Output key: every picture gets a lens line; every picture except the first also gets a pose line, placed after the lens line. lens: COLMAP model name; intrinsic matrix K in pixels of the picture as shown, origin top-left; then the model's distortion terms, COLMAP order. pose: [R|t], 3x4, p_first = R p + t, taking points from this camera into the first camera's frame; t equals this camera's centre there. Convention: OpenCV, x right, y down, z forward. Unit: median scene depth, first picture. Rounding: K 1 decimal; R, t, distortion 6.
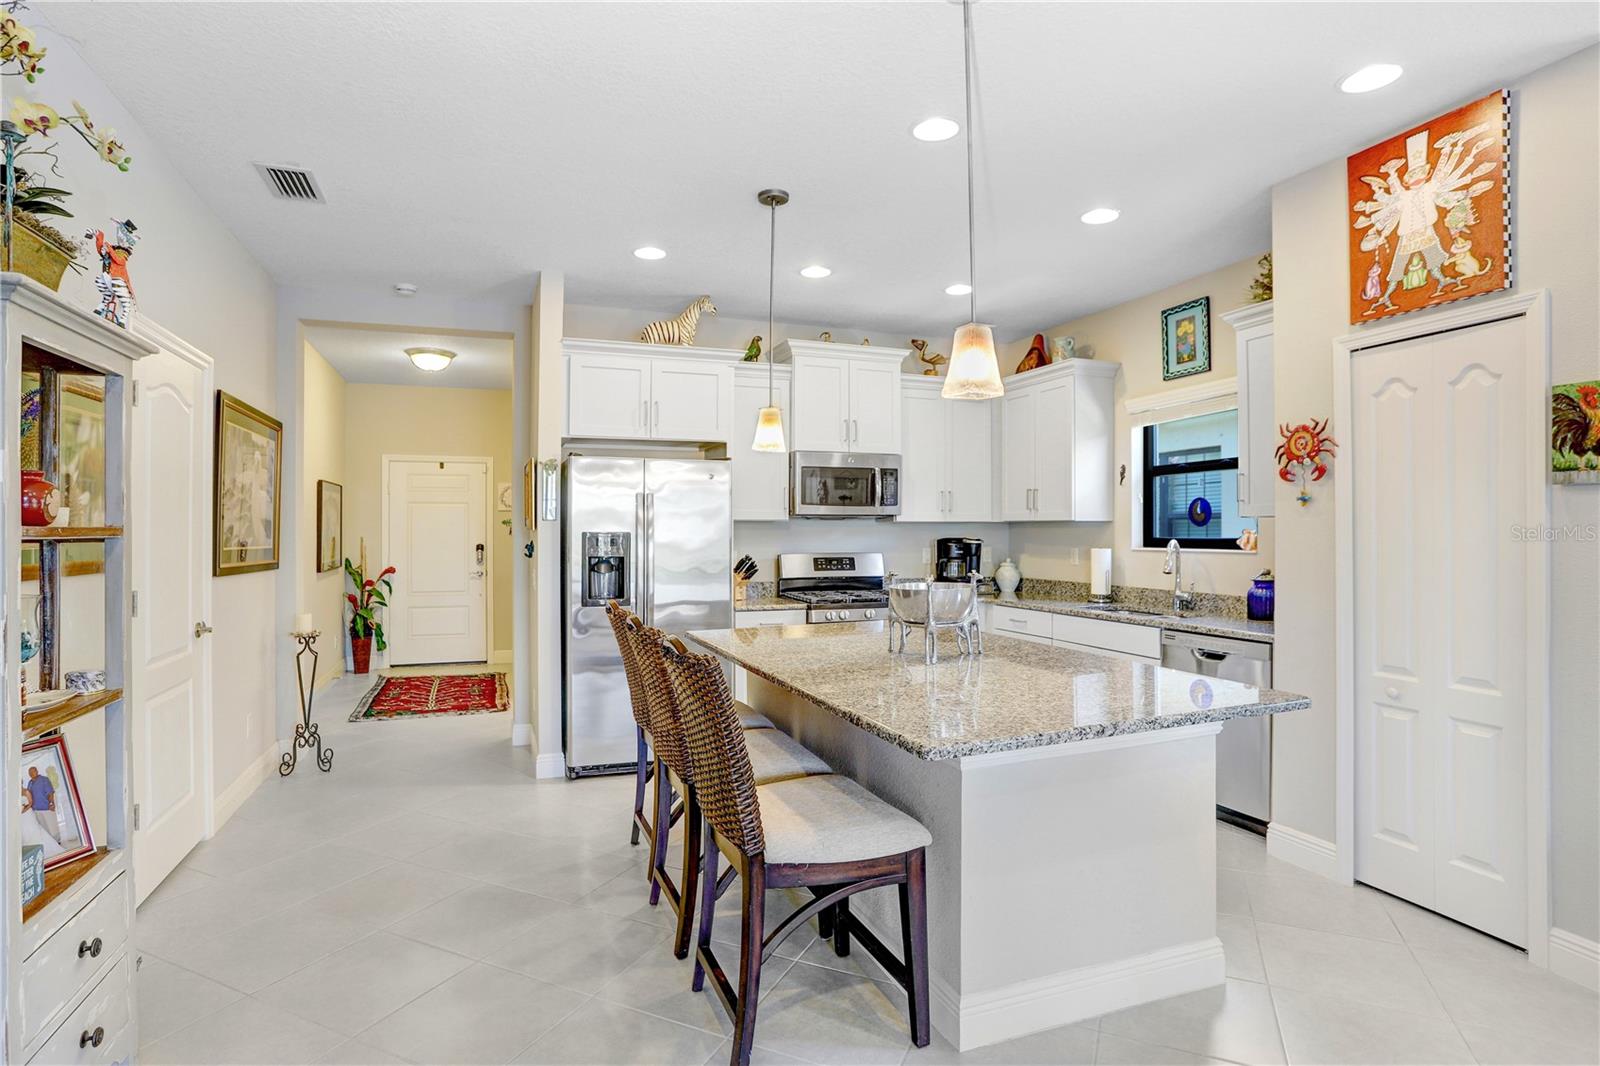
lens RADIAL K [[825.1, 0, 799.9], [0, 825.1, 529.7], [0, 0, 1]] dist [-0.027827, 0.001509]
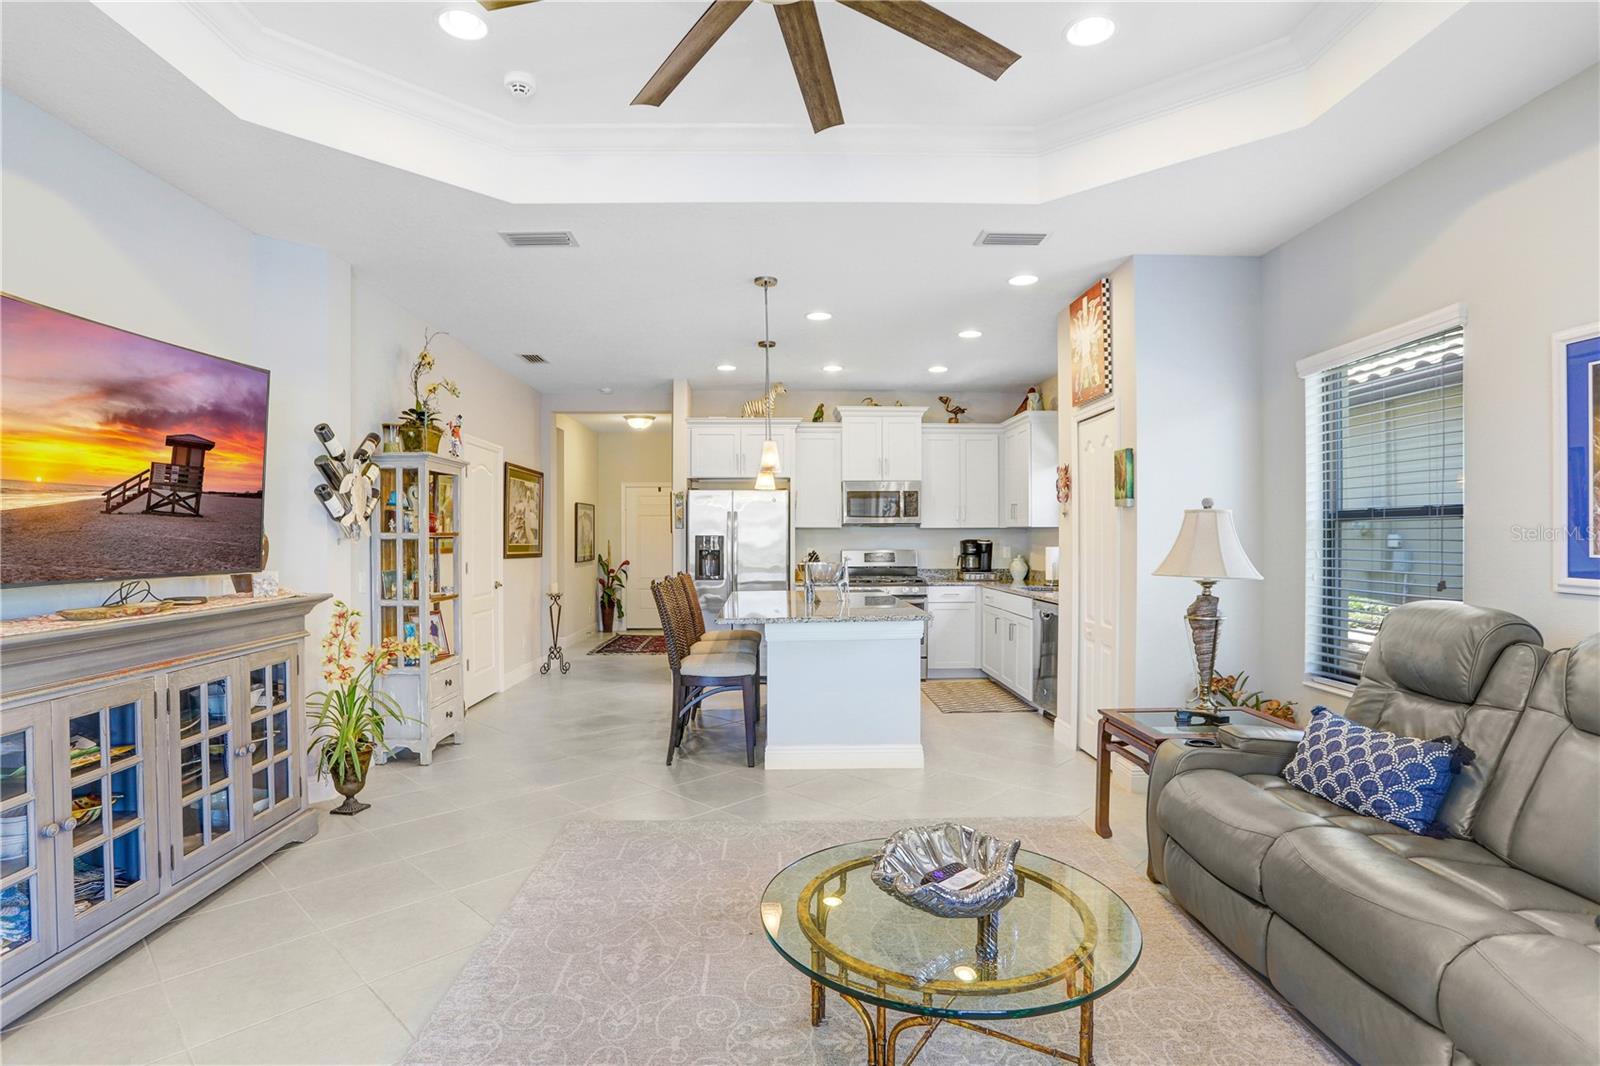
lens RADIAL K [[815.2, 0, 798.4], [0, 815.2, 540.8], [0, 0, 1]] dist [-0.050244, 0.007549]
pose [[0.948628, 0.000418, -0.316393, 0.386803], [0.001645, 0.999979, 0.006254, 0.003182], [0.316389, -0.006453, 0.948607, -0.423836]]
